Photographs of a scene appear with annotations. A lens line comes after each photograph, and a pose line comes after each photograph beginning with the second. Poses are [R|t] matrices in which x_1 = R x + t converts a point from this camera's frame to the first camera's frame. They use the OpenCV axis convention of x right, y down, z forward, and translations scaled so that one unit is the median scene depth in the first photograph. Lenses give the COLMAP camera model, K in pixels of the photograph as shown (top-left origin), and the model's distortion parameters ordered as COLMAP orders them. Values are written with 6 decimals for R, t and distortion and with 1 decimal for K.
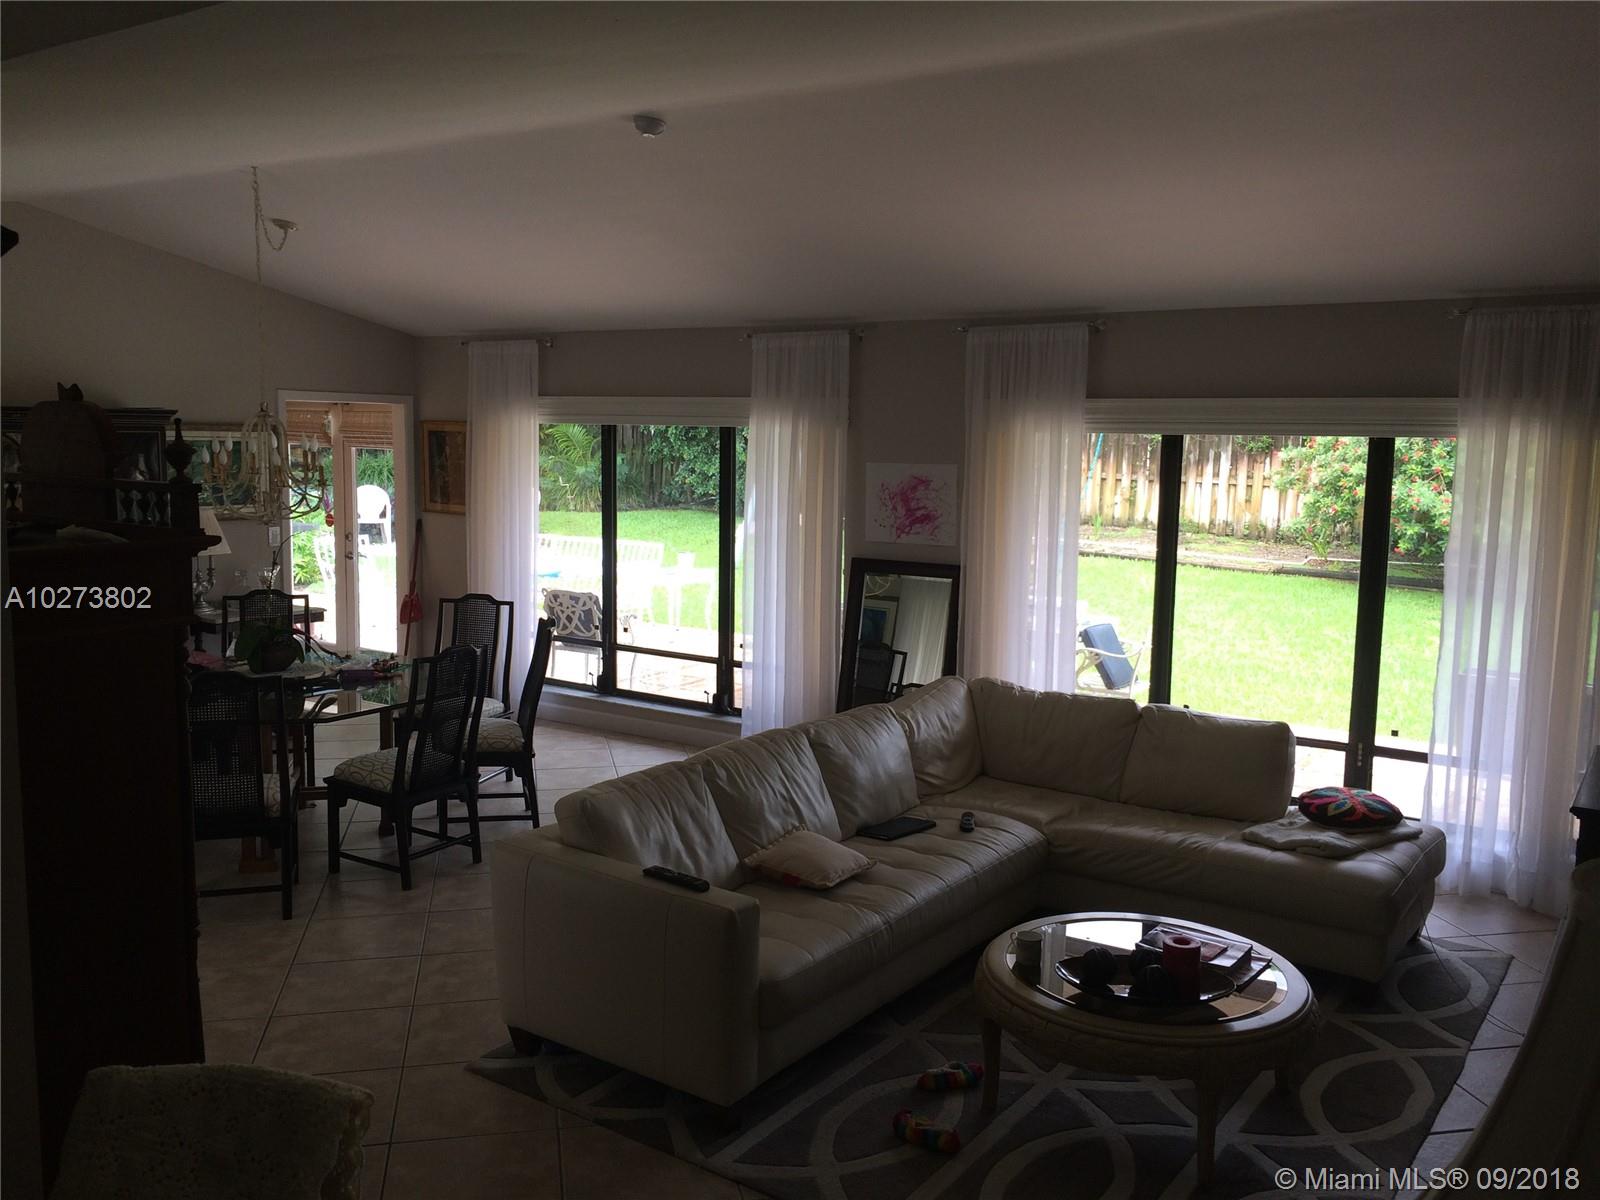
lens RADIAL K [[1346.0, 0, 804.6], [0, 1346.0, 600.1], [0, 0, 1]] dist [0.016441, -0.006016]
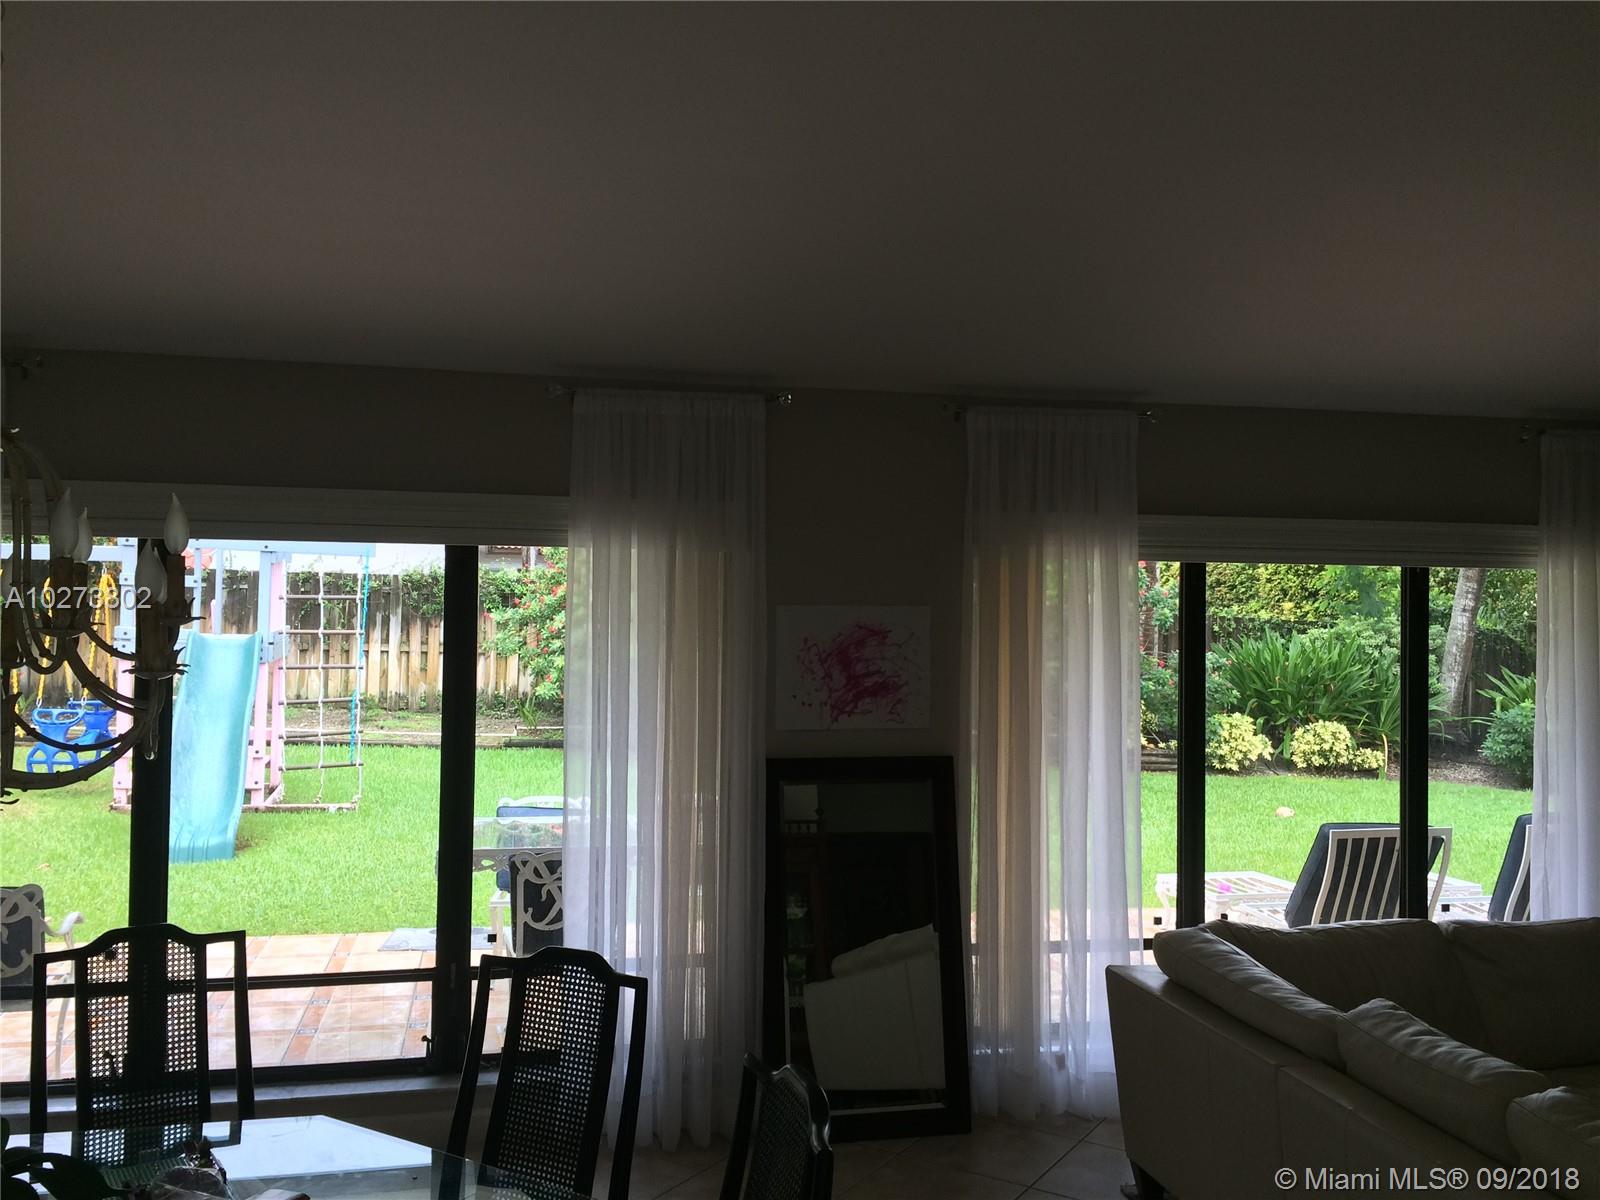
lens RADIAL K [[1346.0, 0, 799.2], [0, 1346.0, 595.8], [0, 0, 1]] dist [0.016441, -0.006016]
pose [[0.691602, 0.000441, 0.722279, -0.405407], [0.093781, 0.991480, -0.090404, -0.049282], [-0.716164, 0.130260, 0.685668, 0.565883]]
